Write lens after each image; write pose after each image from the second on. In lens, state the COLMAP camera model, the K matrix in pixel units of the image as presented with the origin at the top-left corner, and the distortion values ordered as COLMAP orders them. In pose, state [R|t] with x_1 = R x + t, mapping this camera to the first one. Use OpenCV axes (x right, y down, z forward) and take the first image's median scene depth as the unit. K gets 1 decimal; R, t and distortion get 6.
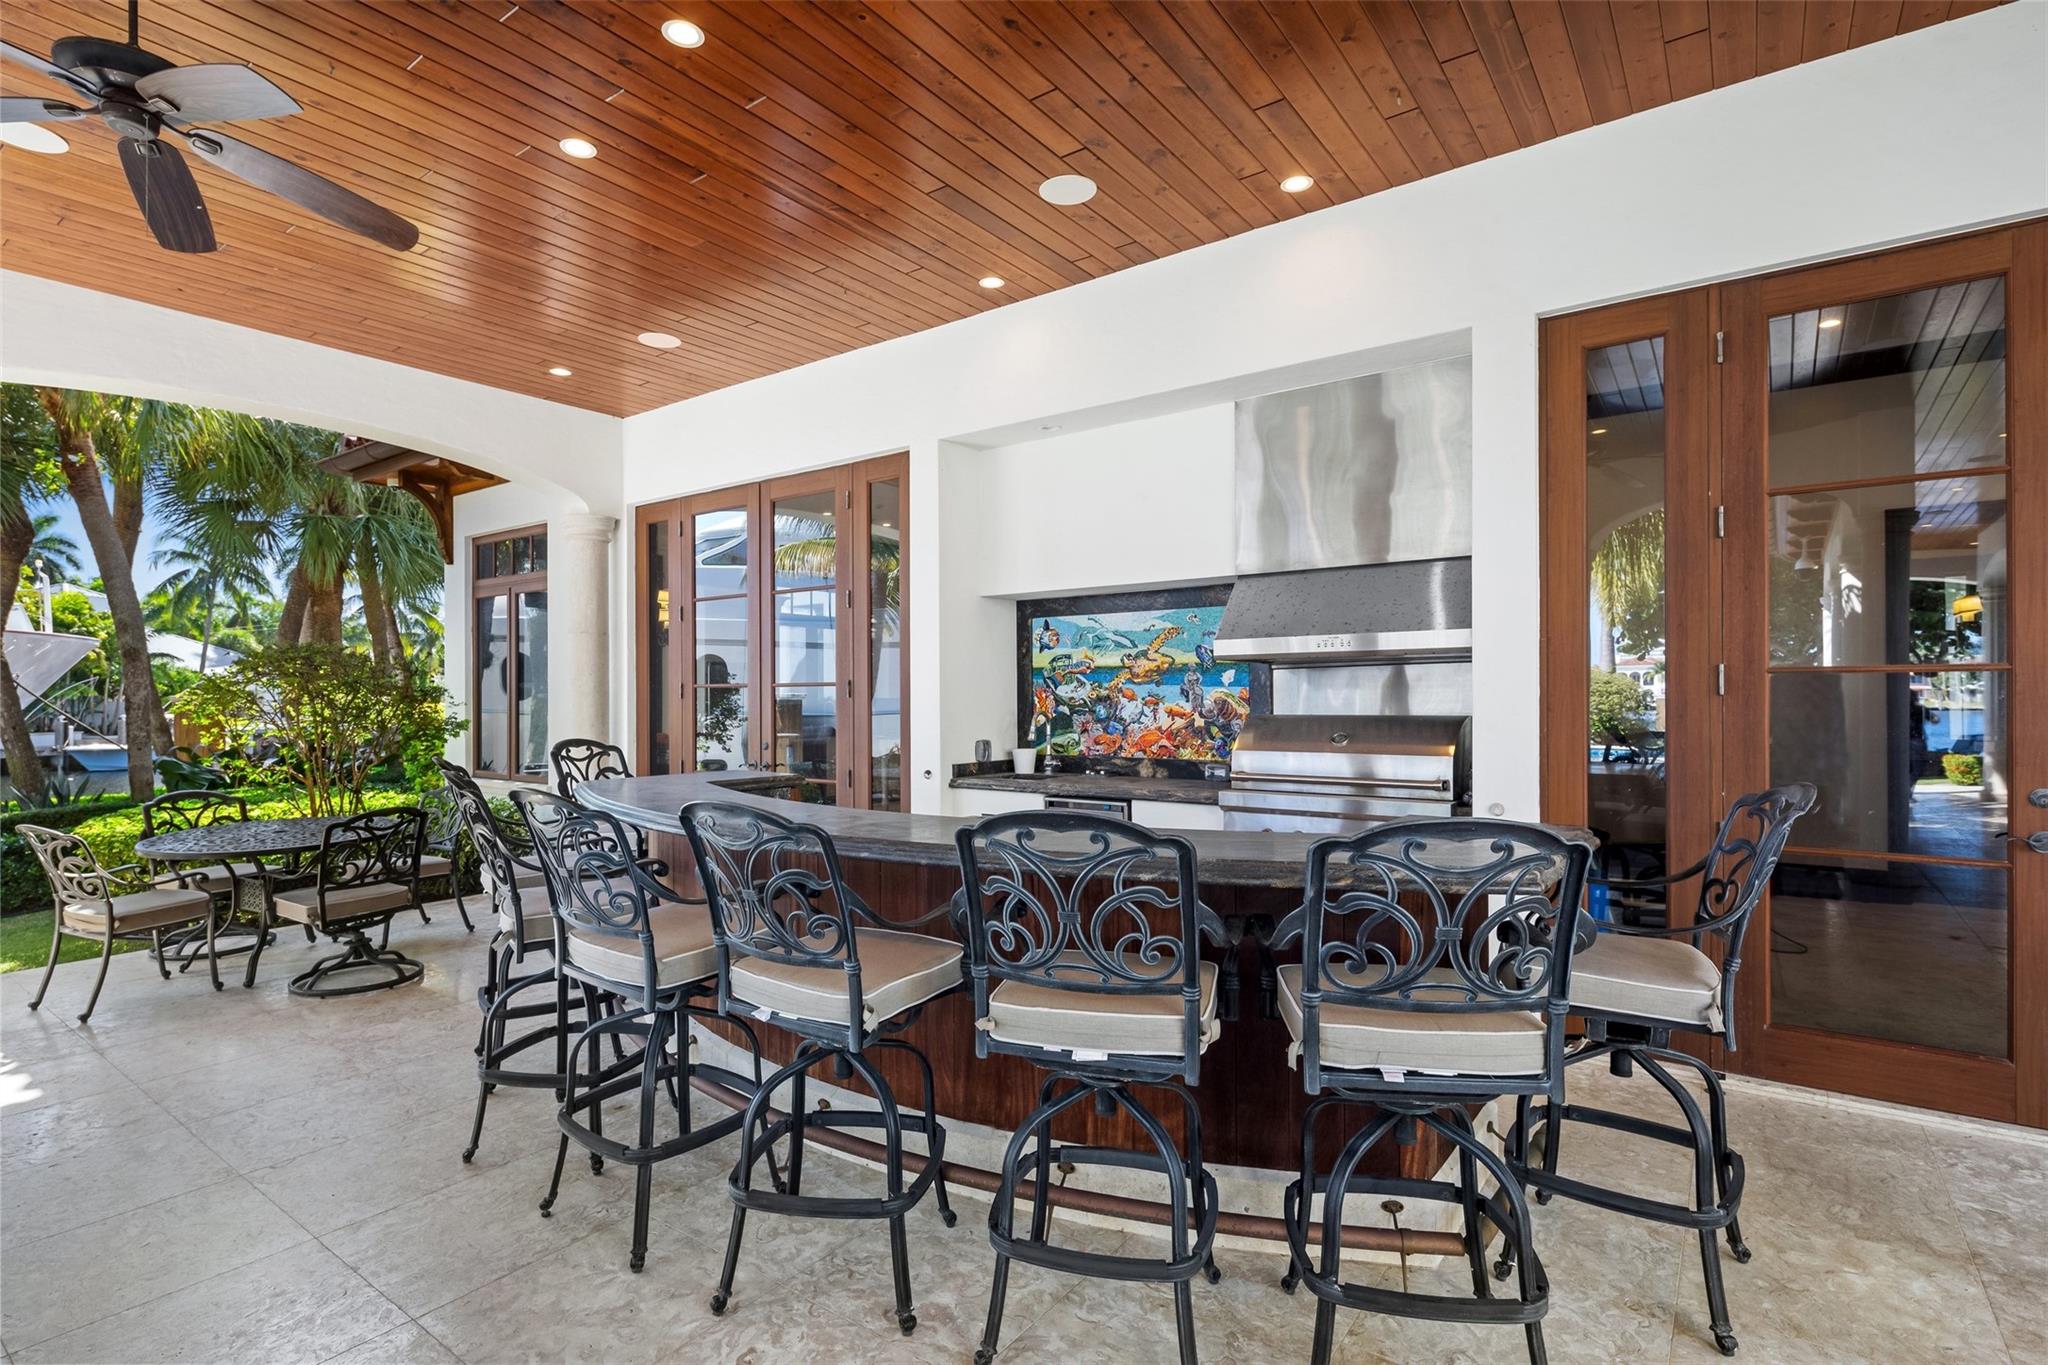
lens RADIAL K [[994.8, 0, 1026.4], [0, 994.8, 686.7], [0, 0, 1]] dist [-0.003559, -0.000072]
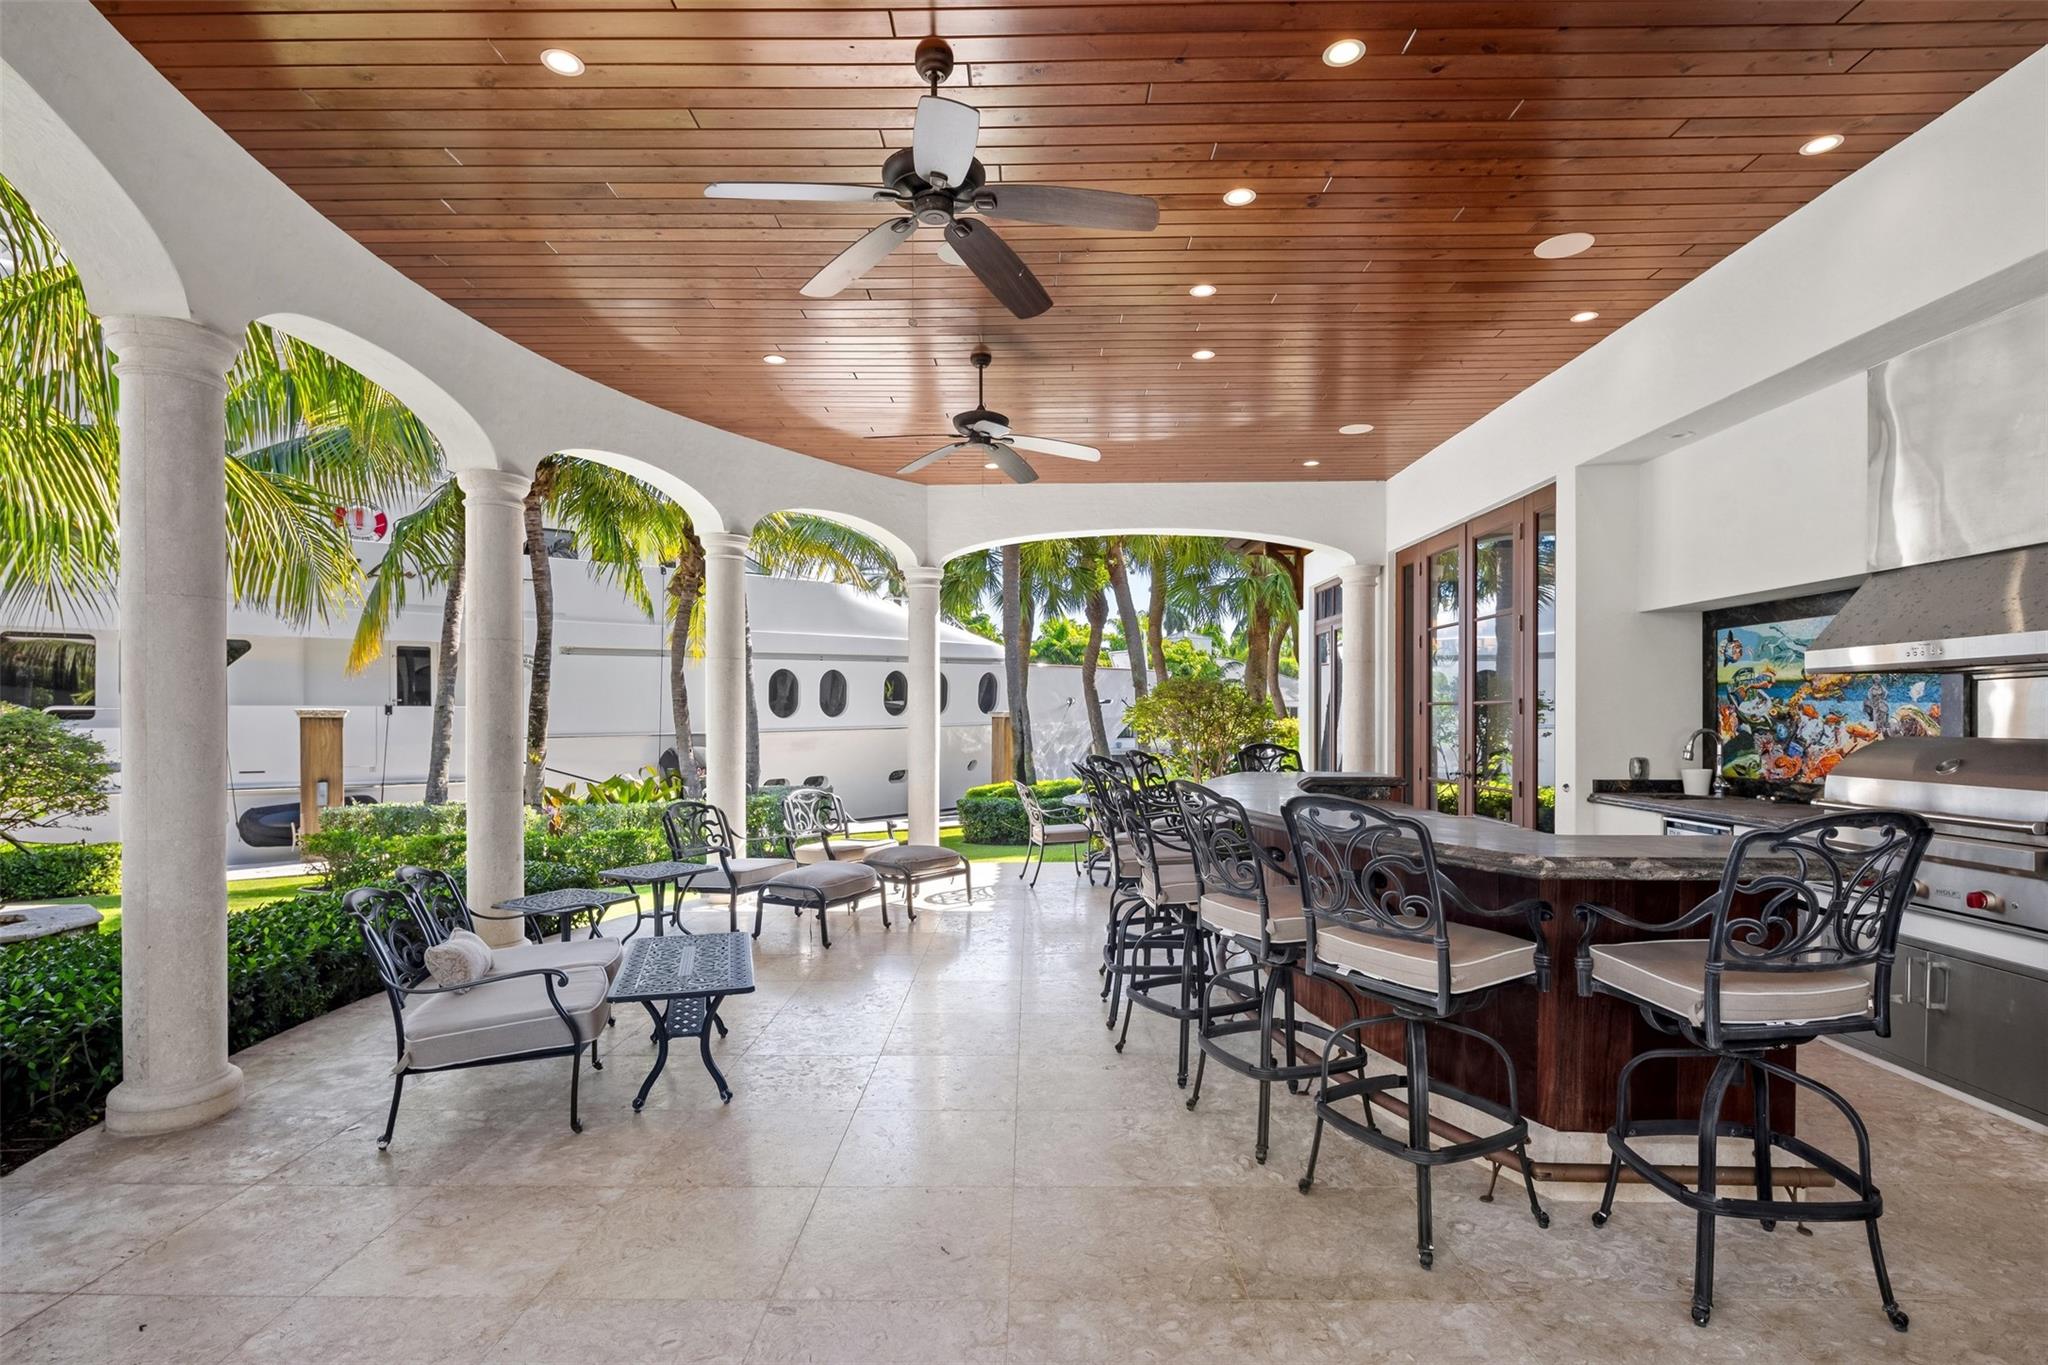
lens RADIAL K [[994.8, 0, 1020.8], [0, 994.8, 719.7], [0, 0, 1]] dist [-0.003559, -0.000072]
pose [[0.586014, 0.006559, -0.810275, 0.400861], [0.007473, 0.999881, 0.013499, -0.002181], [0.810267, -0.013966, 0.585895, -0.079389]]
